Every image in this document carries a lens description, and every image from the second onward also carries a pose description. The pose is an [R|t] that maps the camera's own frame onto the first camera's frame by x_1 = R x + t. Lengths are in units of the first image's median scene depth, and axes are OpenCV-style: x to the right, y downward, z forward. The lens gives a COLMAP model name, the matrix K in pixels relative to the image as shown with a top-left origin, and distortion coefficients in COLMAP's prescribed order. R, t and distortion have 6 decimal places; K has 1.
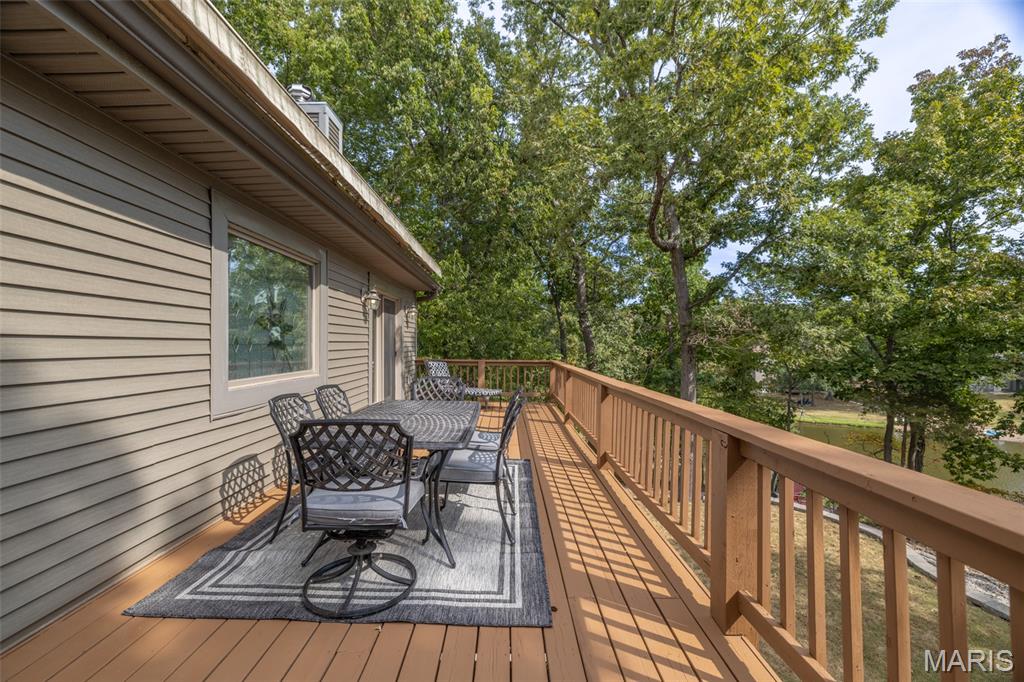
lens RADIAL K [[426.4, 0, 505.8], [0, 426.4, 343.4], [0, 0, 1]] dist [-0.000741, 0.000165]
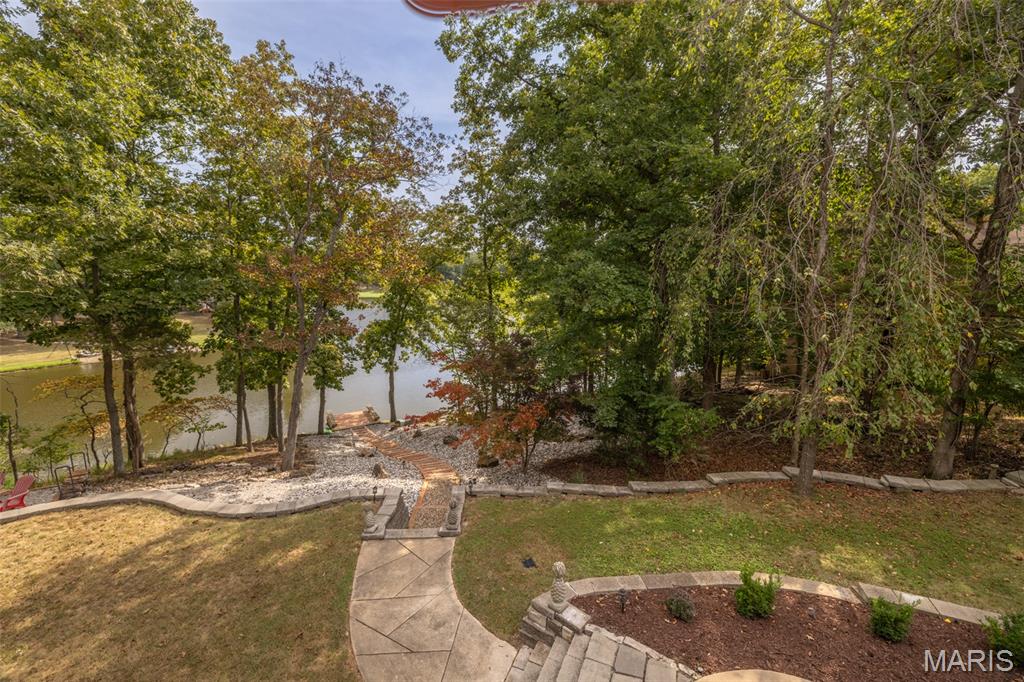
lens RADIAL K [[426.4, 0, 507.5], [0, 426.4, 342.9], [0, 0, 1]] dist [-0.000741, 0.000165]
pose [[0.027021, -0.157462, 0.987155, 0.071507], [-0.011666, 0.987399, 0.157820, 0.000503], [-0.999567, -0.015780, 0.024843, 0.169944]]
